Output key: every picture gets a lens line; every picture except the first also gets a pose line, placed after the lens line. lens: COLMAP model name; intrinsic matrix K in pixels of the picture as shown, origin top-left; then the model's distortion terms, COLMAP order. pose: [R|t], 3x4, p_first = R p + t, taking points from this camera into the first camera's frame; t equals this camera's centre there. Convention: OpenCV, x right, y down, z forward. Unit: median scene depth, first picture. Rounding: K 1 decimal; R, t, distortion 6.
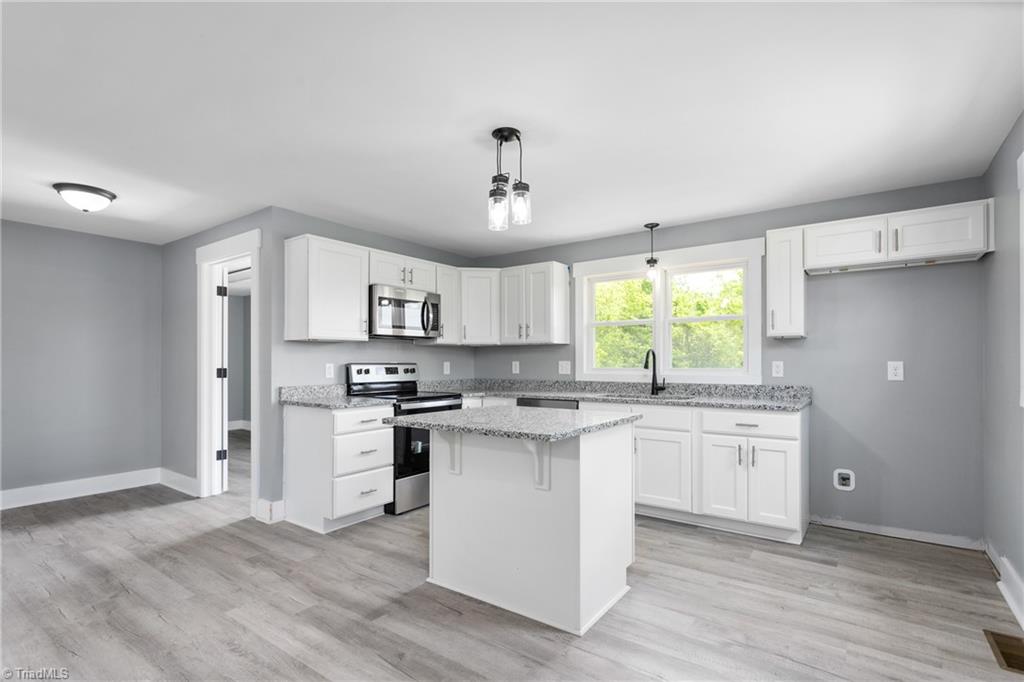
lens RADIAL K [[489.7, 0, 516.0], [0, 489.7, 364.8], [0, 0, 1]] dist [0.000712, 0.000010]
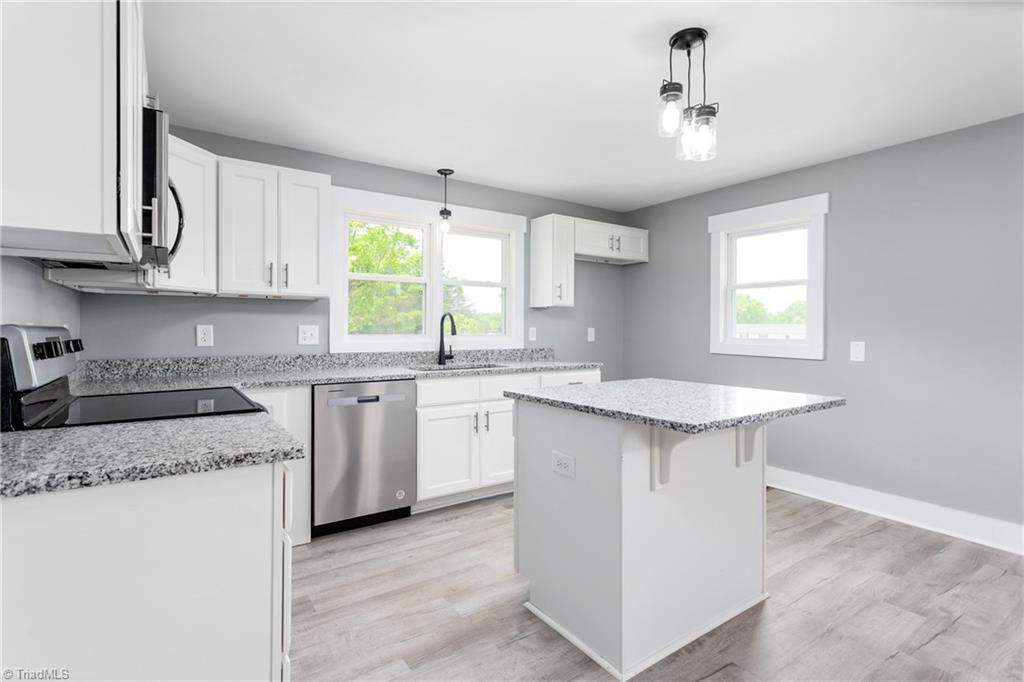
lens RADIAL K [[498.4, 0, 511.8], [0, 498.4, 328.1], [0, 0, 1]] dist [-0.002633, -0.000212]
pose [[0.340647, 0.001591, 0.940190, -0.520317], [-0.001528, 0.999998, -0.001139, -0.003558], [-0.940190, -0.001049, 0.340649, 0.577124]]
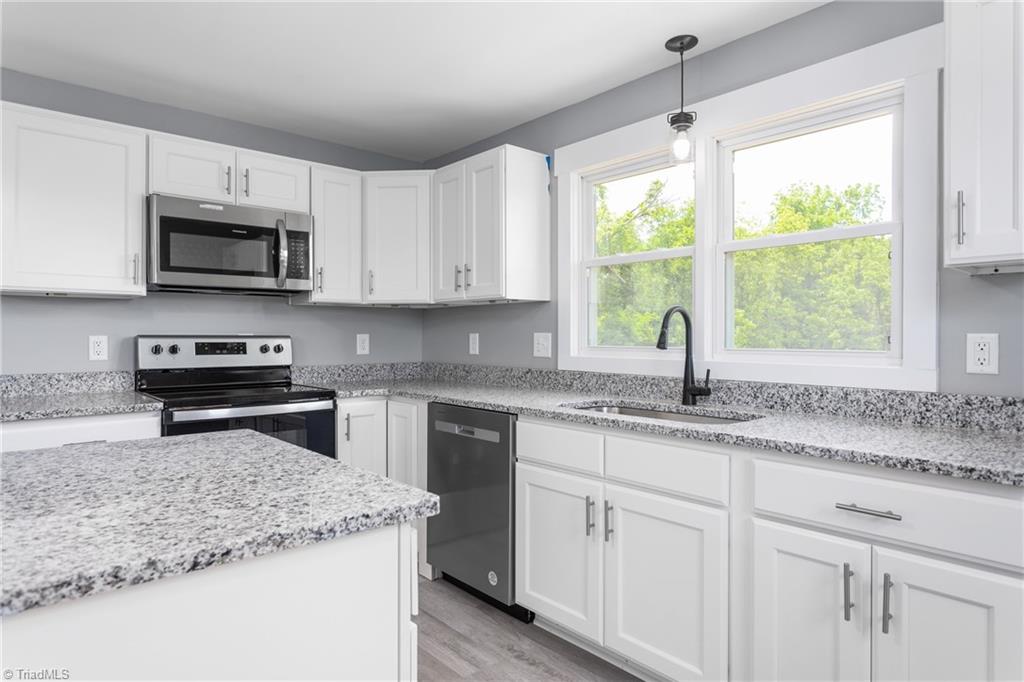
lens RADIAL K [[589.3, 0, 512.0], [0, 589.3, 341.0], [0, 0, 1]] dist [-0.008910, 0.000160]
pose [[0.973910, 0.005088, -0.226878, 0.246138], [-0.004466, 0.999985, 0.003255, -0.000639], [0.226891, -0.002157, 0.973918, 0.411394]]
